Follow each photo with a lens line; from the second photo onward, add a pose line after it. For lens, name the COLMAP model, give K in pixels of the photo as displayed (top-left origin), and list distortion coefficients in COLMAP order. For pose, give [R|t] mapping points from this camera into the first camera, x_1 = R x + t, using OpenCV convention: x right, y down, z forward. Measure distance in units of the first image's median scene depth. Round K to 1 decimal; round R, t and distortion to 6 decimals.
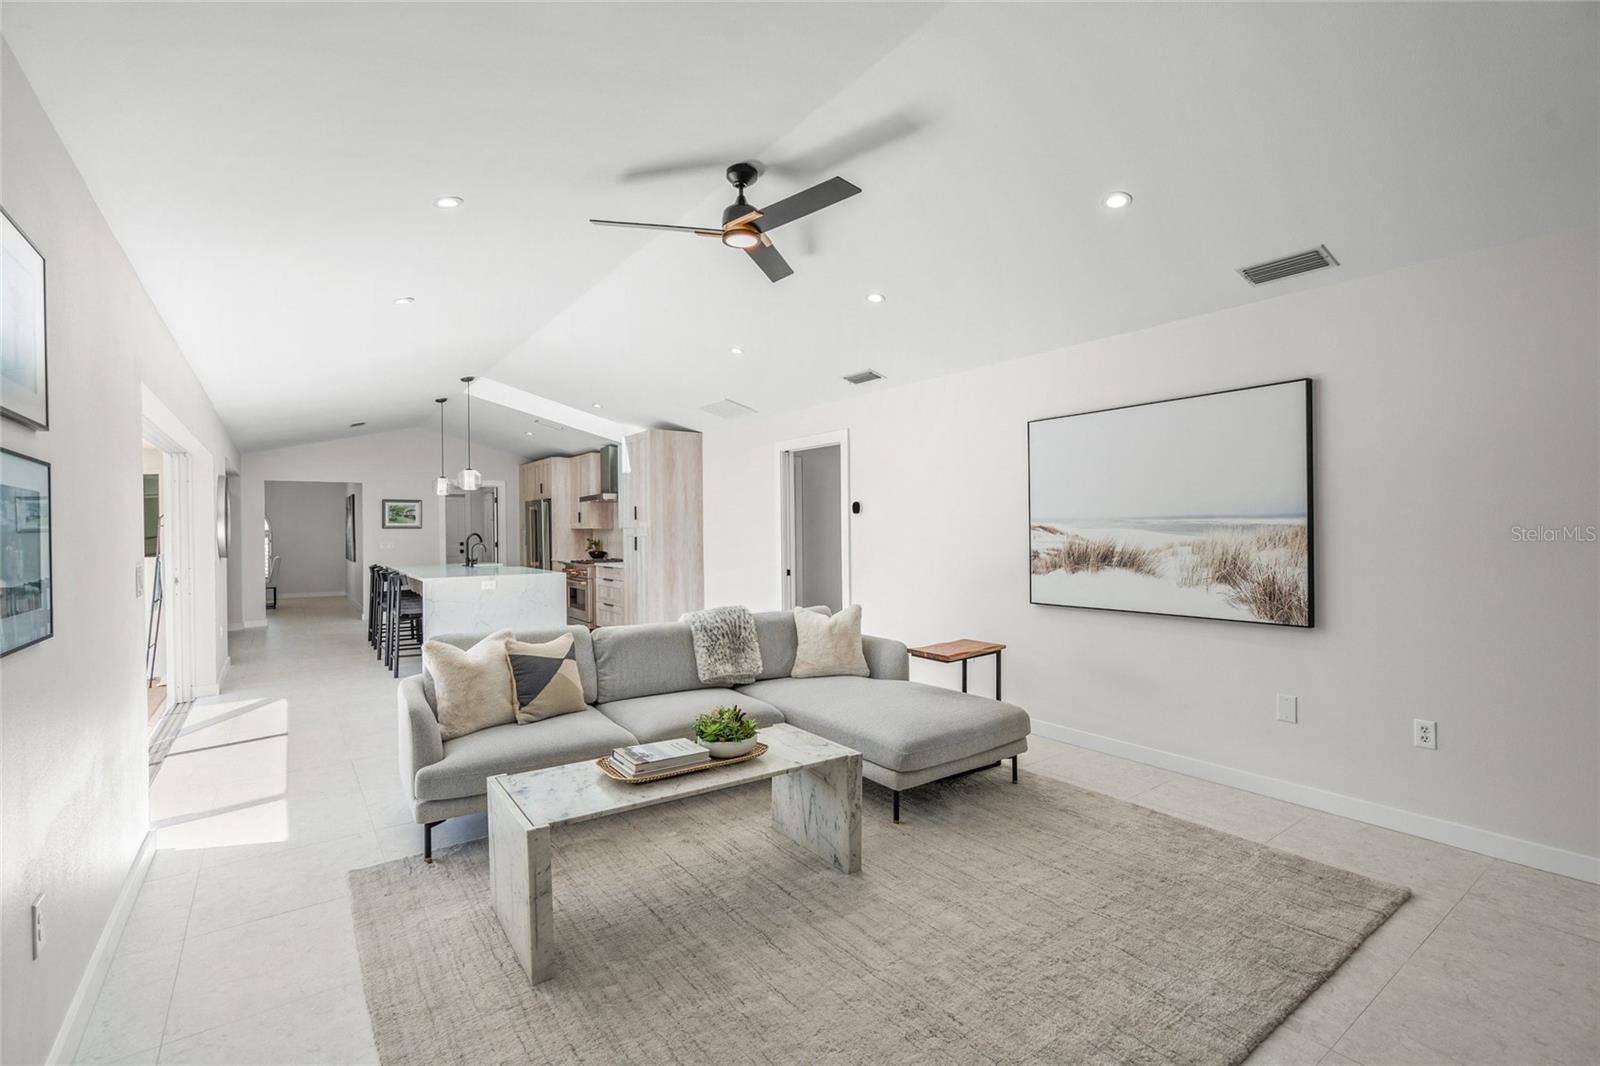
lens RADIAL K [[728.8, 0, 796.5], [0, 728.8, 524.1], [0, 0, 1]] dist [-0.000586, 0.000746]
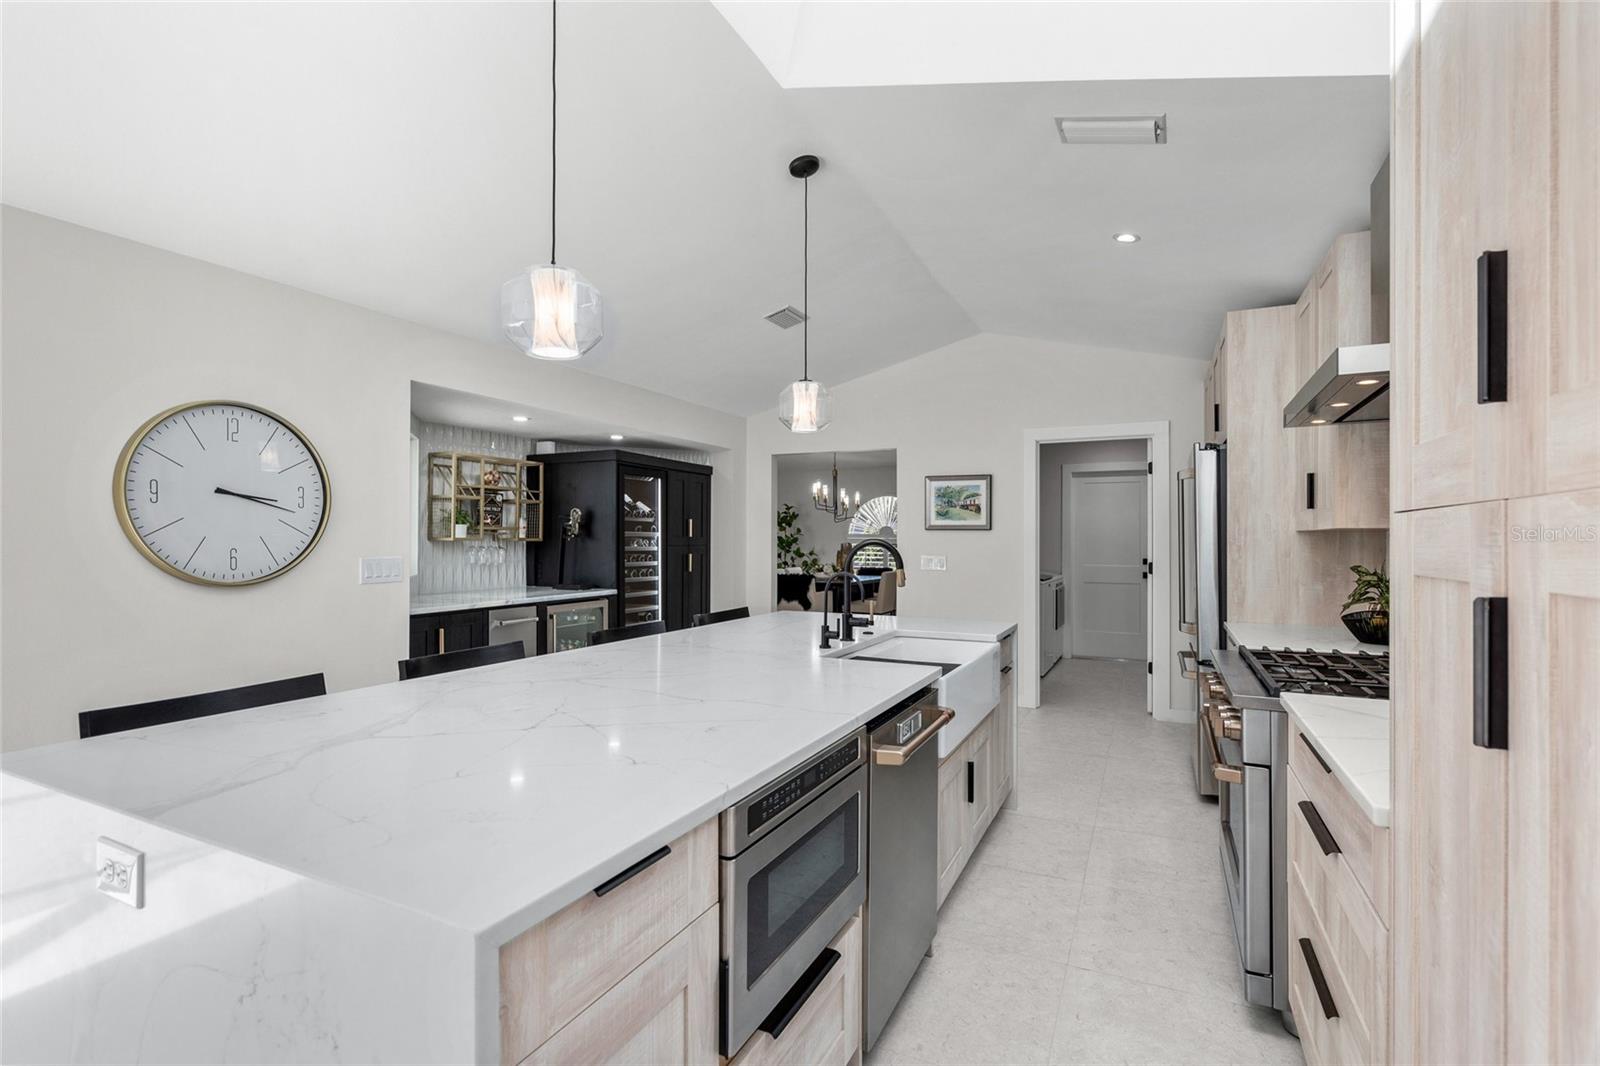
lens RADIAL K [[728.8, 0, 796.5], [0, 728.8, 524.1], [0, 0, 1]] dist [-0.000586, 0.000746]
pose [[0.480576, -0.006022, -0.876933, -0.337137], [-0.002909, 0.999960, -0.008461, 0.016415], [0.876948, 0.006617, 0.480539, 1.611897]]
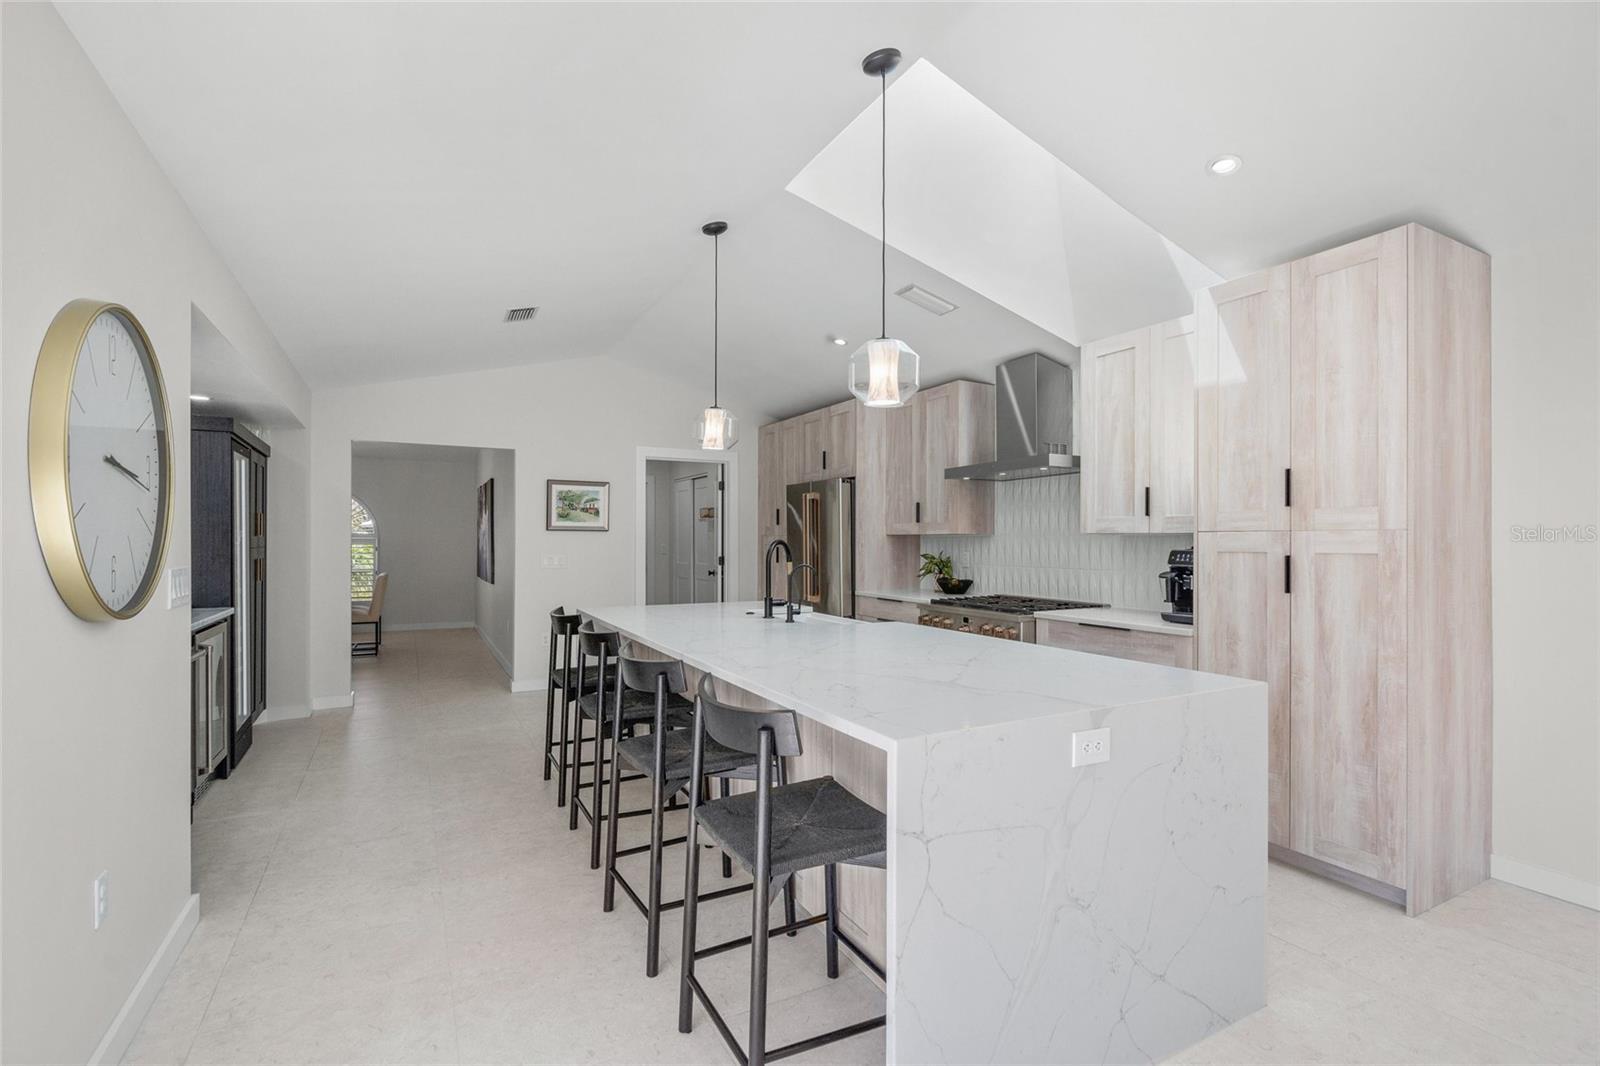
lens RADIAL K [[732.1, 0, 803.7], [0, 732.1, 537.6], [0, 0, 1]] dist [-0.001173, 0.000096]
pose [[0.993322, 0.011219, -0.114829, -0.749272], [-0.010866, 0.999934, 0.003698, 0.017616], [0.114862, -0.002426, 0.993378, 1.126974]]
